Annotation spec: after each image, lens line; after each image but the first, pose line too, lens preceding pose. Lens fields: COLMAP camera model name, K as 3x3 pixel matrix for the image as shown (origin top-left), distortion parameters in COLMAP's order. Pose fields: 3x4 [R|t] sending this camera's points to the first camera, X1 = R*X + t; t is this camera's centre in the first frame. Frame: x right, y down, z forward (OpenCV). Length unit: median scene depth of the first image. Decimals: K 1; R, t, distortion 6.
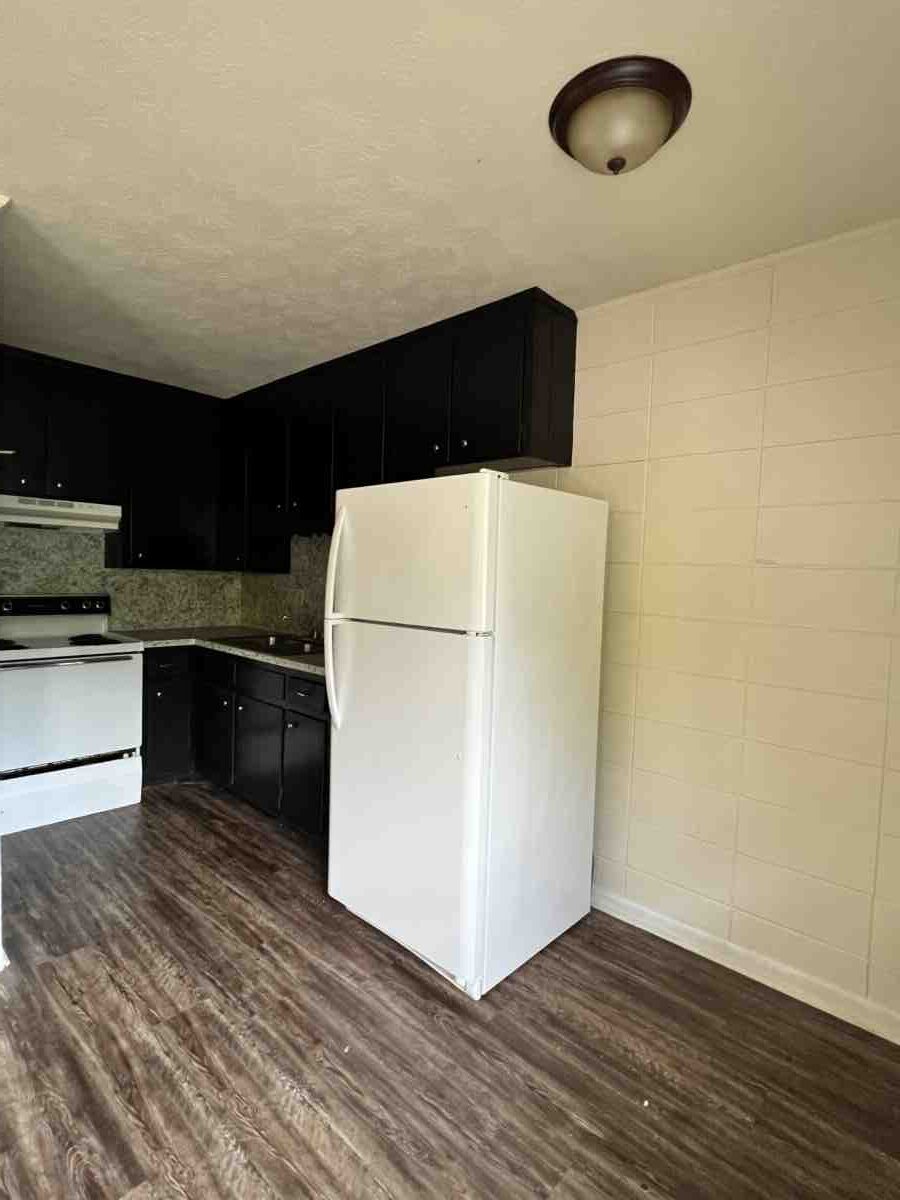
lens RADIAL K [[598.0, 0, 424.3], [0, 598.0, 594.0], [0, 0, 1]] dist [-0.000416, 0.001065]
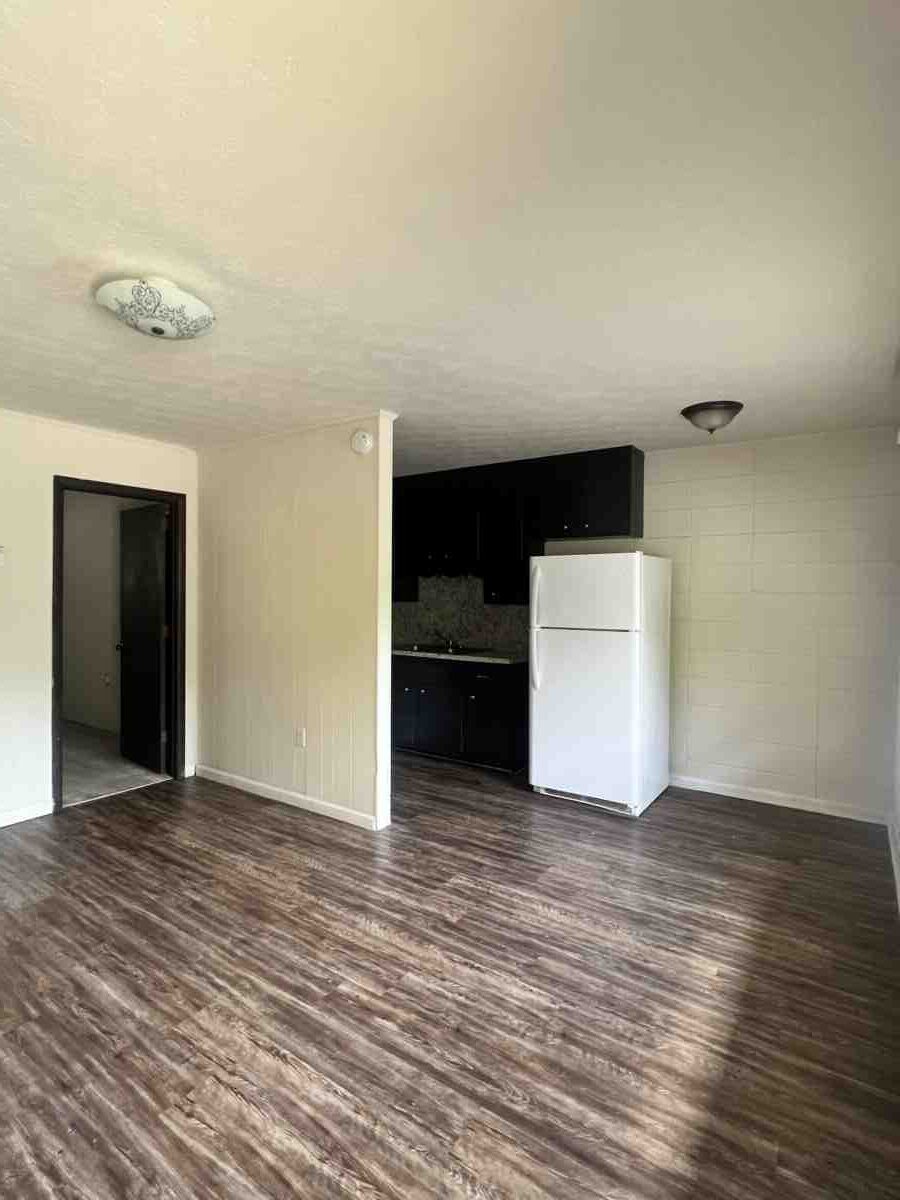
lens RADIAL K [[598.0, 0, 448.1], [0, 598.0, 590.9], [0, 0, 1]] dist [-0.000416, 0.001065]
pose [[0.983135, -0.018762, 0.181916, -0.083085], [0.027795, 0.998497, -0.047233, 0.001521], [-0.180757, 0.051493, 0.982179, -0.082027]]
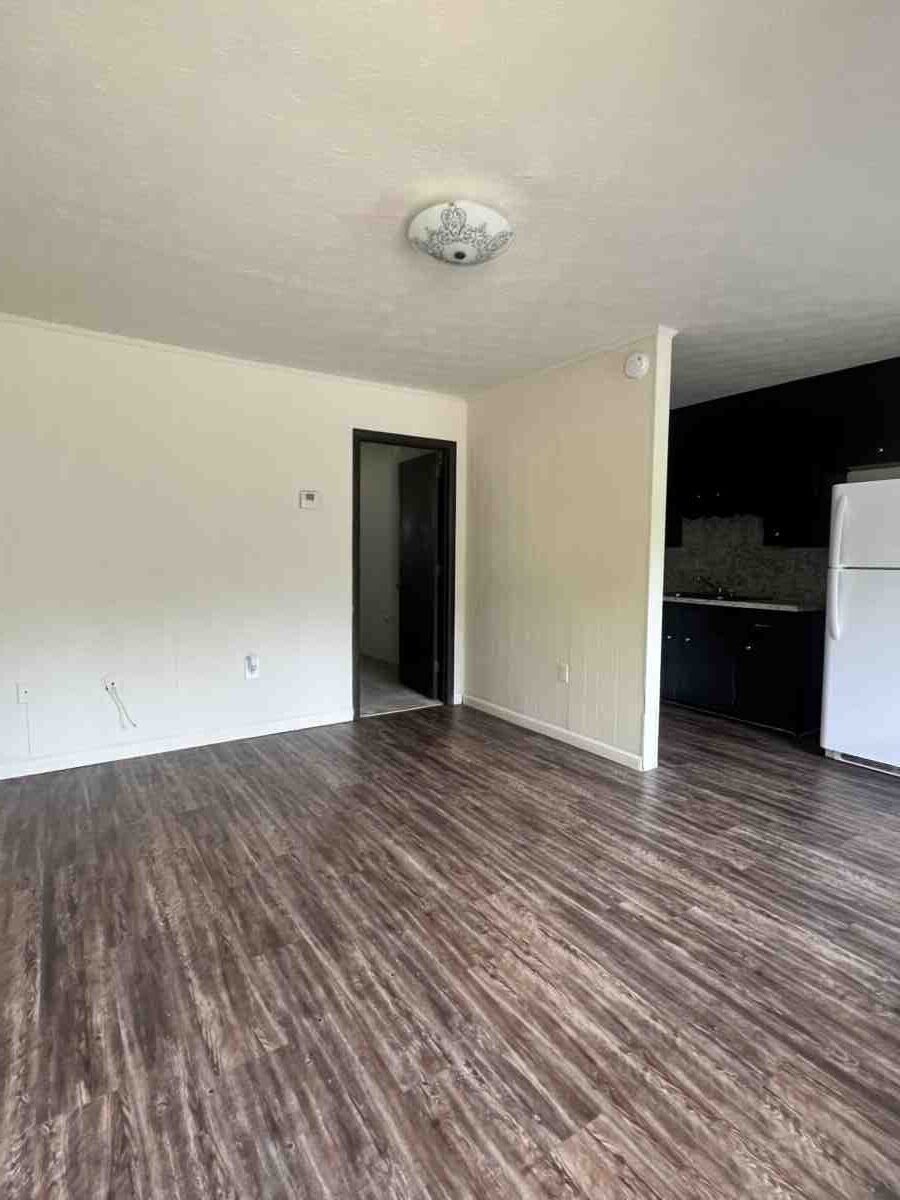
lens RADIAL K [[598.0, 0, 458.8], [0, 598.0, 584.8], [0, 0, 1]] dist [-0.000416, 0.001065]
pose [[0.980202, -0.004488, -0.197951, -0.090518], [0.005714, 0.999968, 0.005623, 0.008135], [0.197920, -0.006643, 0.980196, -0.080353]]
